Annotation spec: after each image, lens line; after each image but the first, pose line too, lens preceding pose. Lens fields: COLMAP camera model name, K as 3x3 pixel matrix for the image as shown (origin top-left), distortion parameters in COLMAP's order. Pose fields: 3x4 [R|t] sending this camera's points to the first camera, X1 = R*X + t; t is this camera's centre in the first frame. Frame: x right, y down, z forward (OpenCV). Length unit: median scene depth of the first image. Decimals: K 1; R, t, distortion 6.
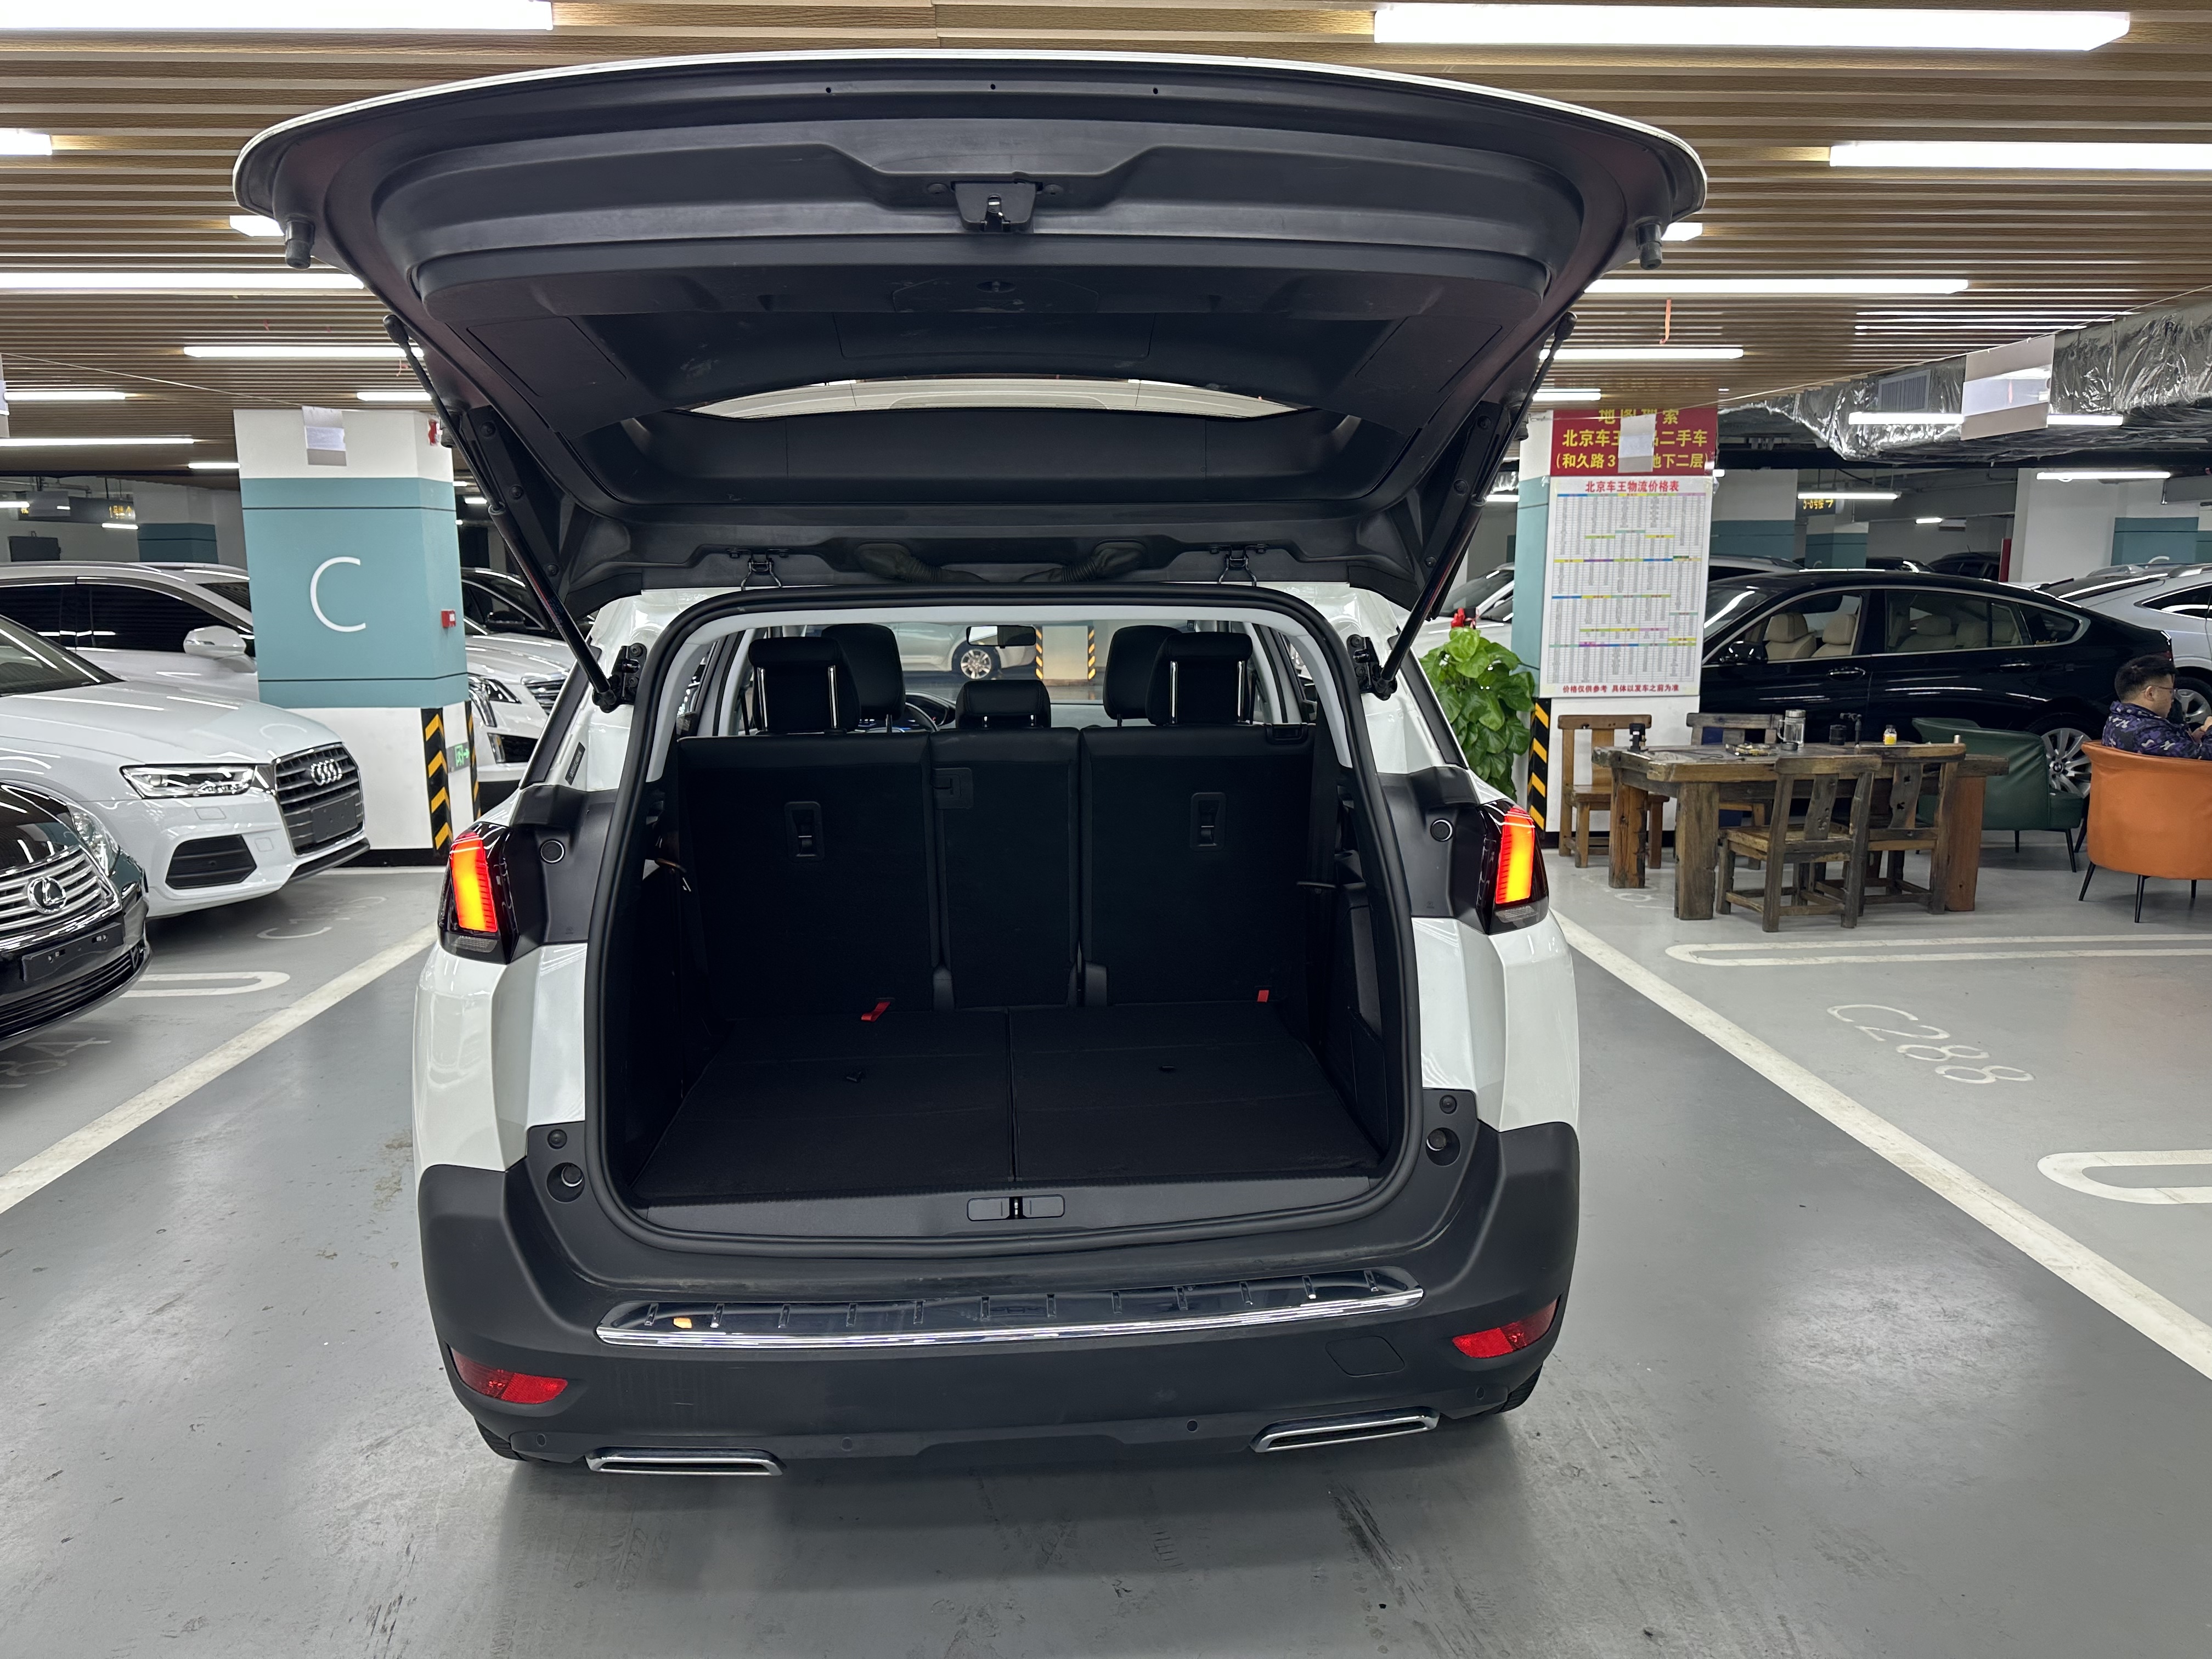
lens RADIAL K [[1549.7, 0, 1104.8], [0, 1549.7, 824.8], [0, 0, 1]] dist [0.043938, -0.038392]
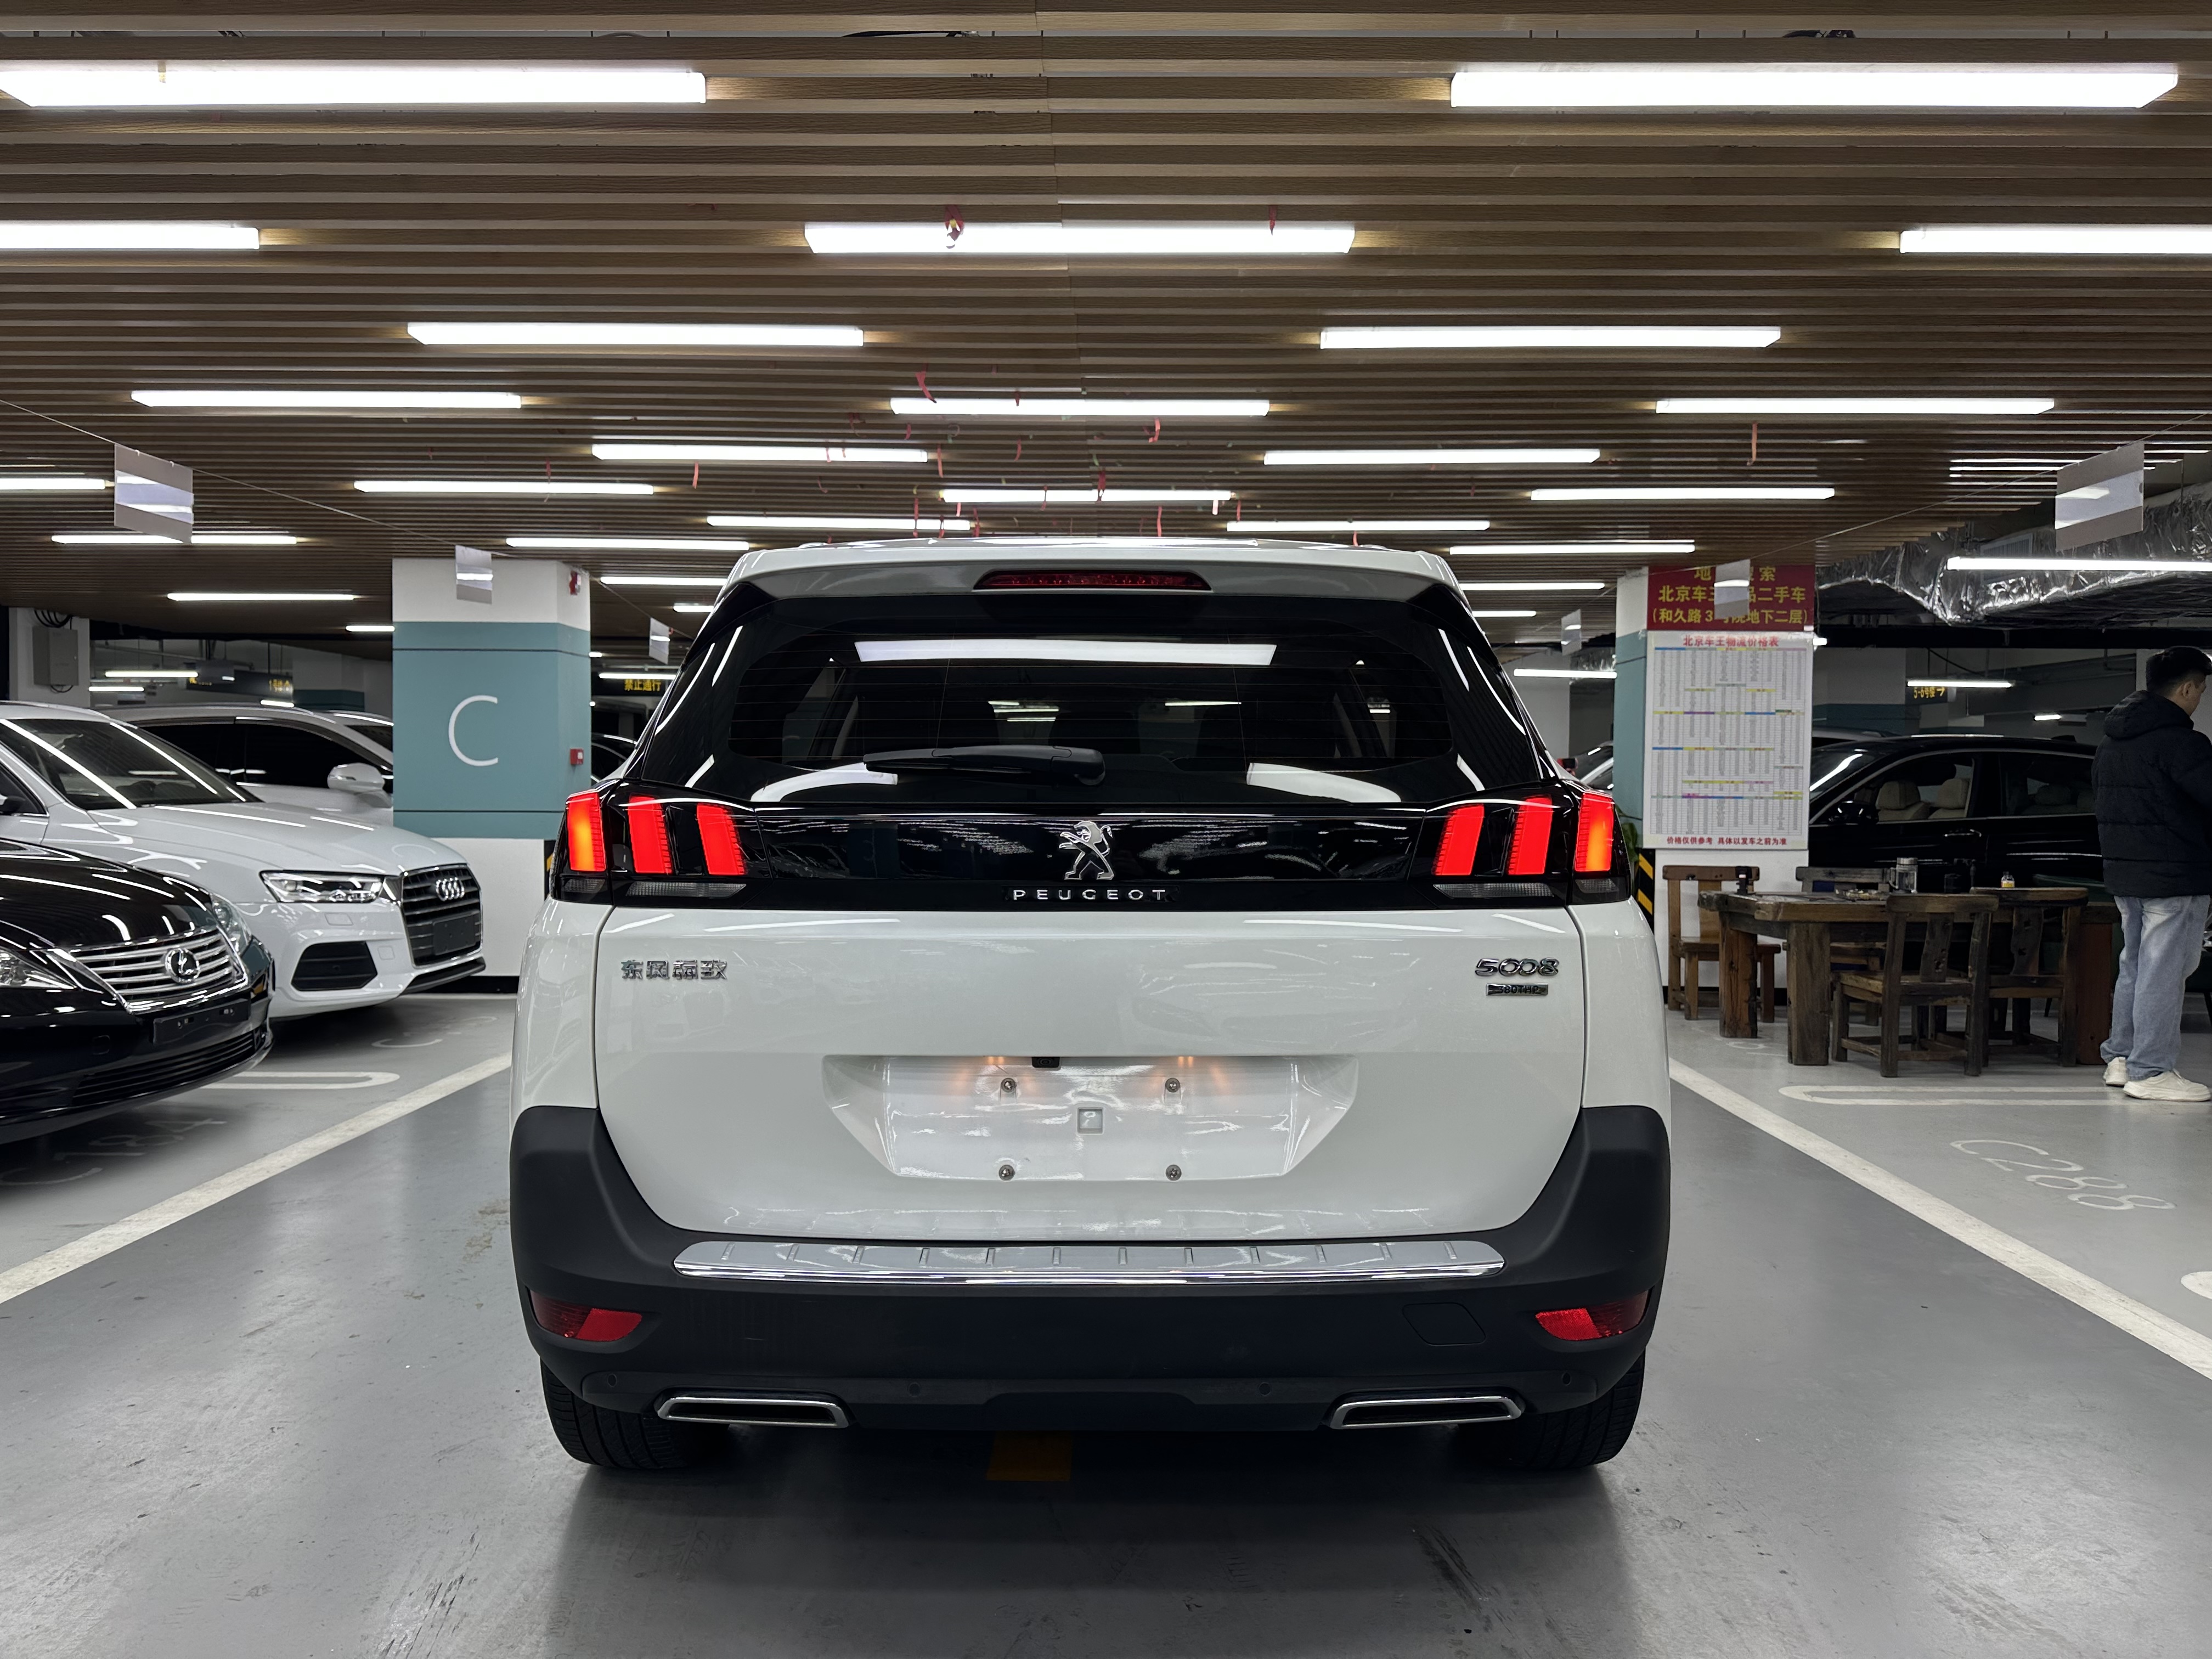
lens RADIAL K [[1549.7, 0, 1113.7], [0, 1549.7, 816.3], [0, 0, 1]] dist [0.043938, -0.038392]
pose [[0.998002, 0.014609, -0.061473, 0.005250], [-0.022711, 0.990822, -0.133251, 0.051714], [0.058962, 0.134381, 0.989174, -0.006365]]
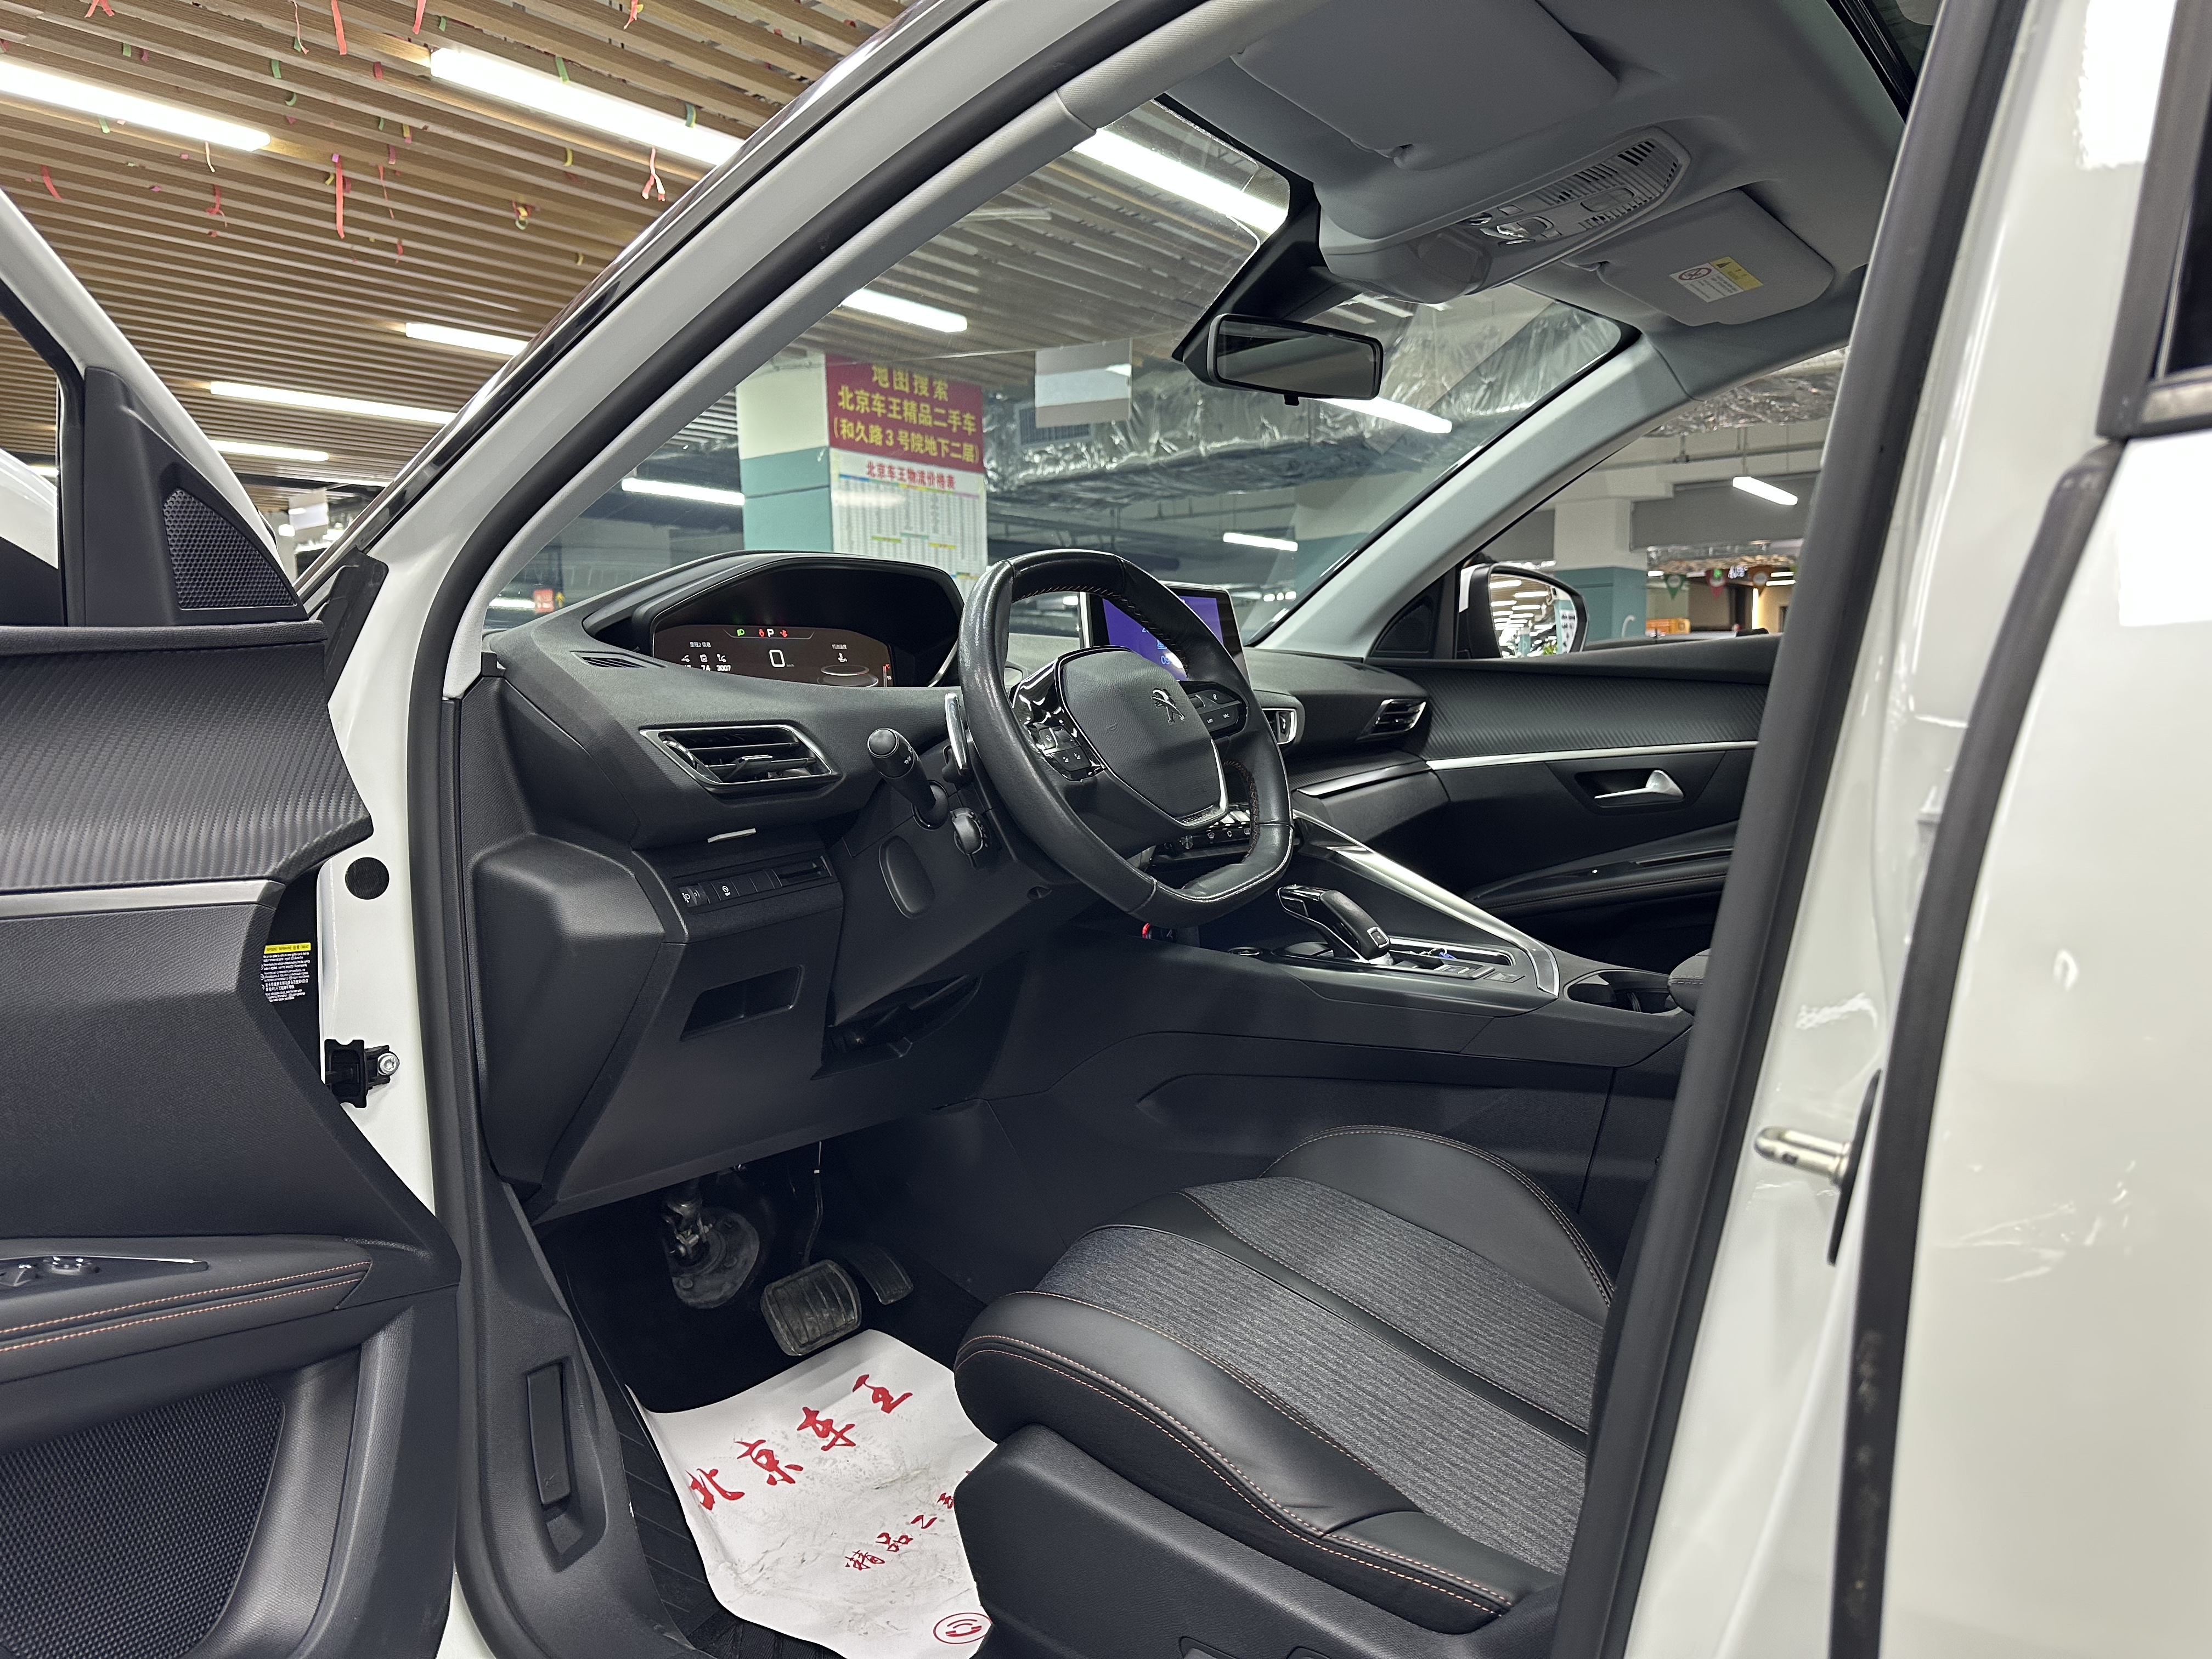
lens RADIAL K [[1549.7, 0, 1124.3], [0, 1549.7, 836.4], [0, 0, 1]] dist [0.043938, -0.038392]
pose [[0.643184, -0.071693, 0.762348, -0.239212], [0.131520, 0.991155, -0.017751, -0.024750], [-0.754332, 0.111682, 0.646924, 0.616319]]
